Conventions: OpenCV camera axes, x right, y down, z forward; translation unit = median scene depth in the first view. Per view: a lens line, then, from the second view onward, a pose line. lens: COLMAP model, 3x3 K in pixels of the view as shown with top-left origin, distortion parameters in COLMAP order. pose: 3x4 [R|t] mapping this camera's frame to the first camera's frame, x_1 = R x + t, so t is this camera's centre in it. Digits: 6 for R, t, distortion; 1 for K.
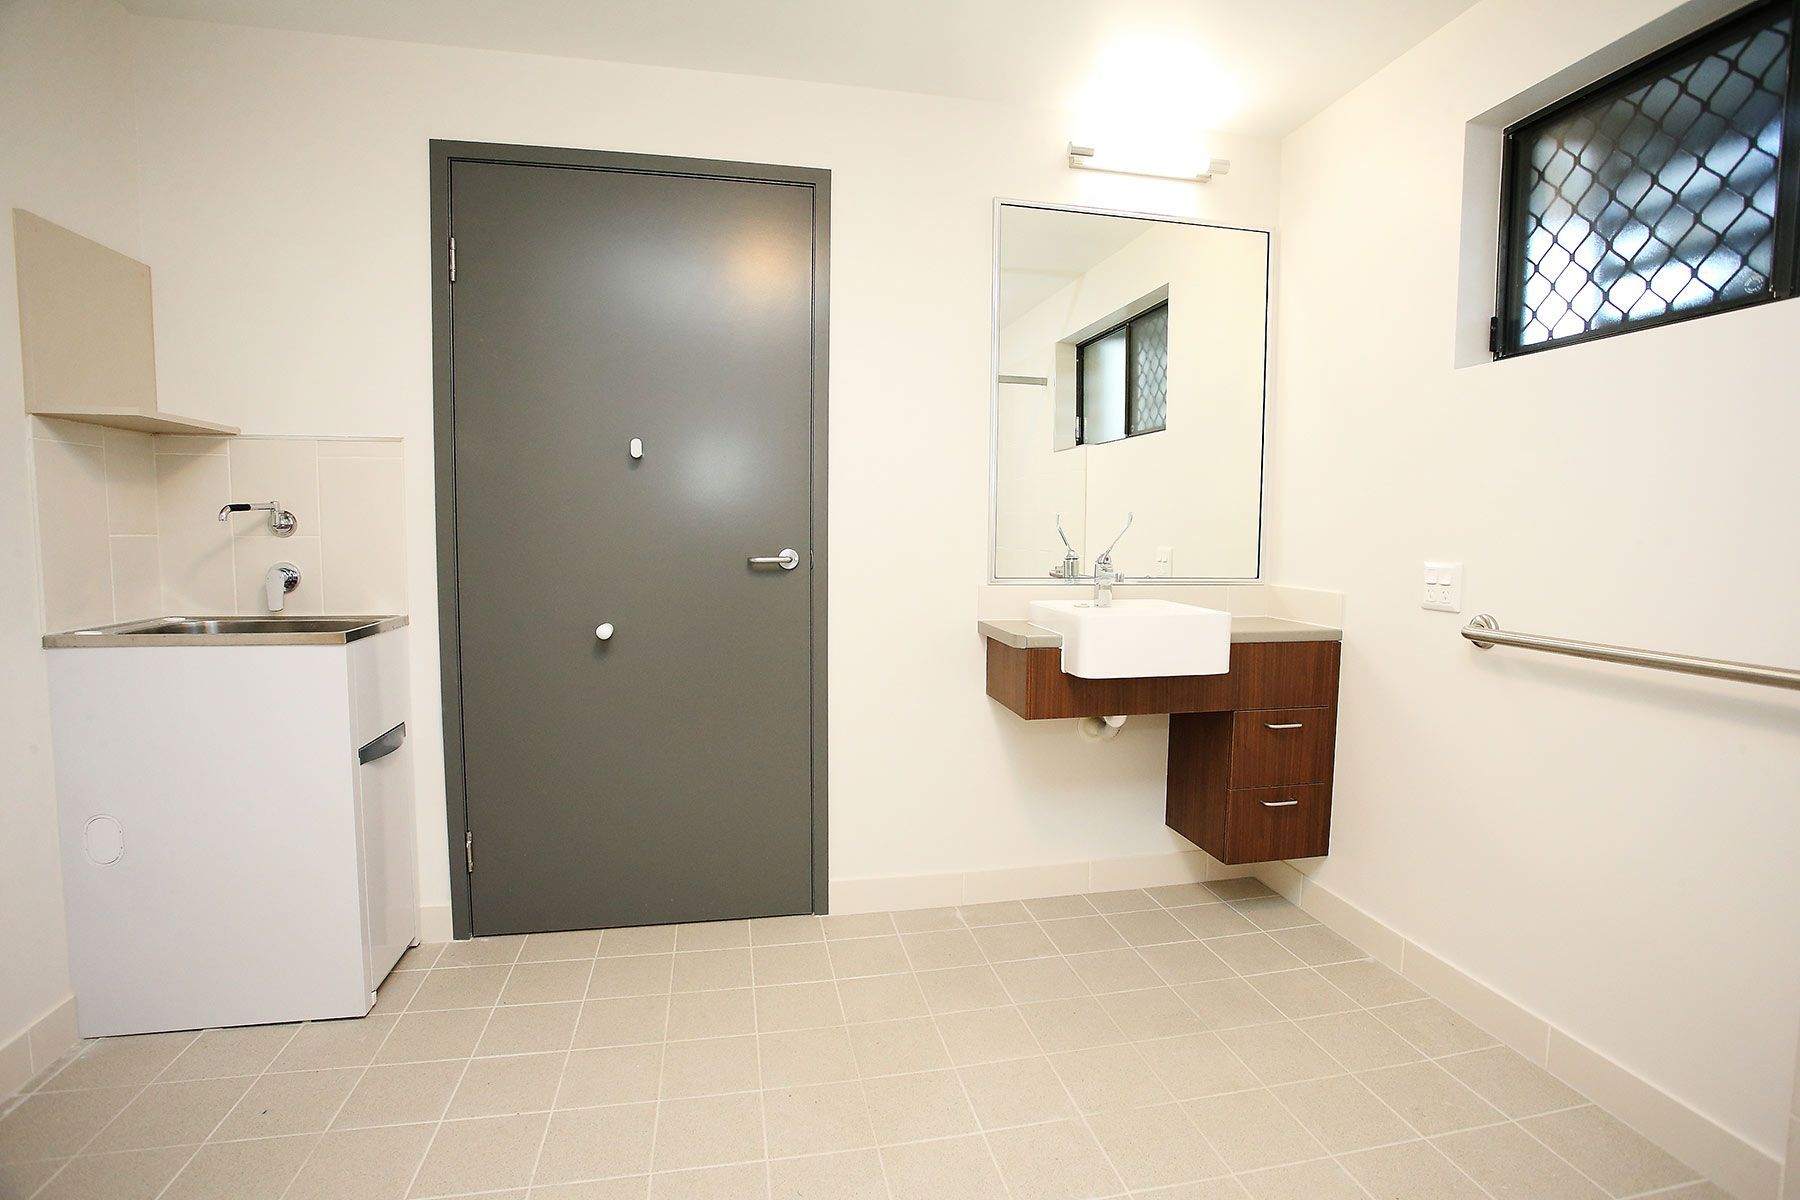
lens RADIAL K [[857.4, 0, 900.0], [0, 857.4, 600.0], [0, 0, 1]] dist [-0.000036, -0.000063]
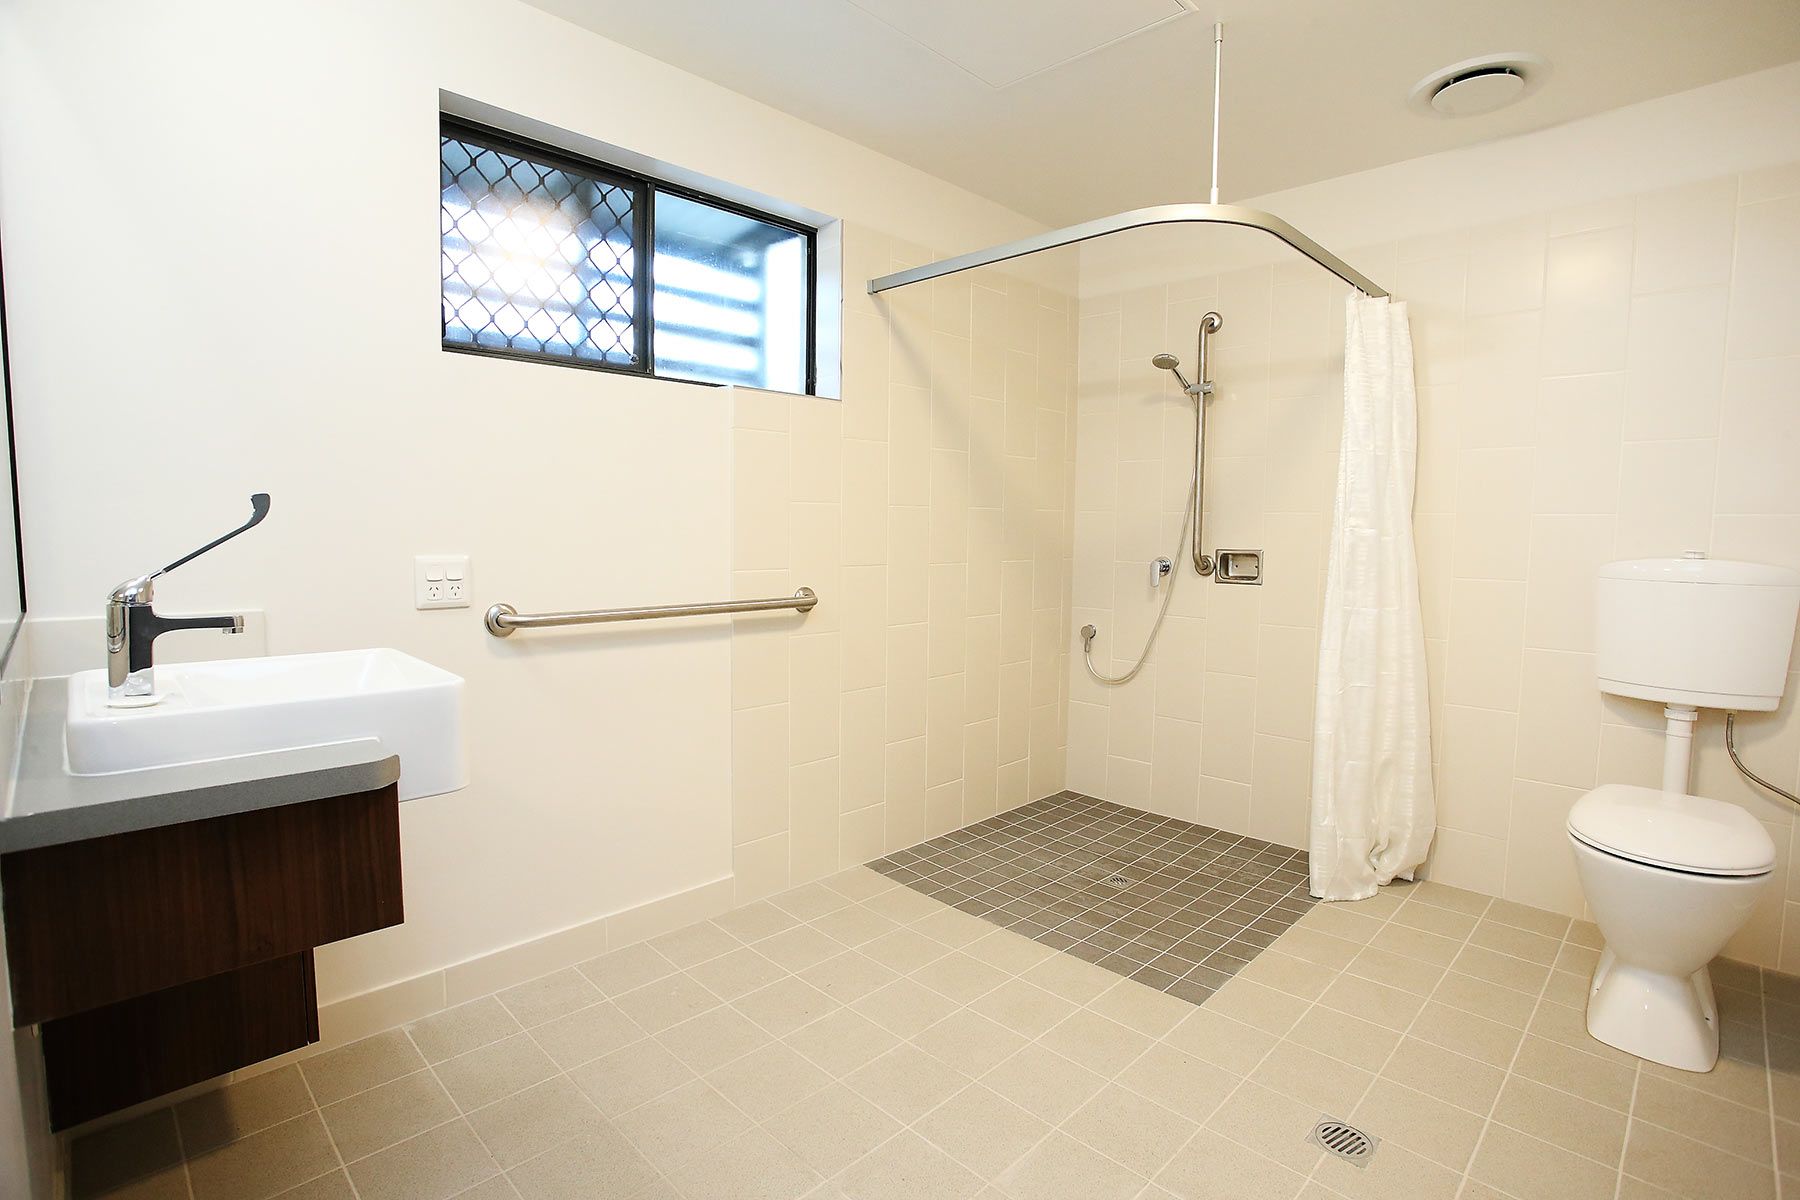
lens RADIAL K [[857.4, 0, 900.0], [0, 857.4, 600.0], [0, 0, 1]] dist [-0.000036, -0.000063]
pose [[-0.552367, -0.093709, 0.828317, -0.416795], [0.053186, 0.987675, 0.147204, -0.108191], [-0.831903, 0.125365, -0.540575, 1.095429]]
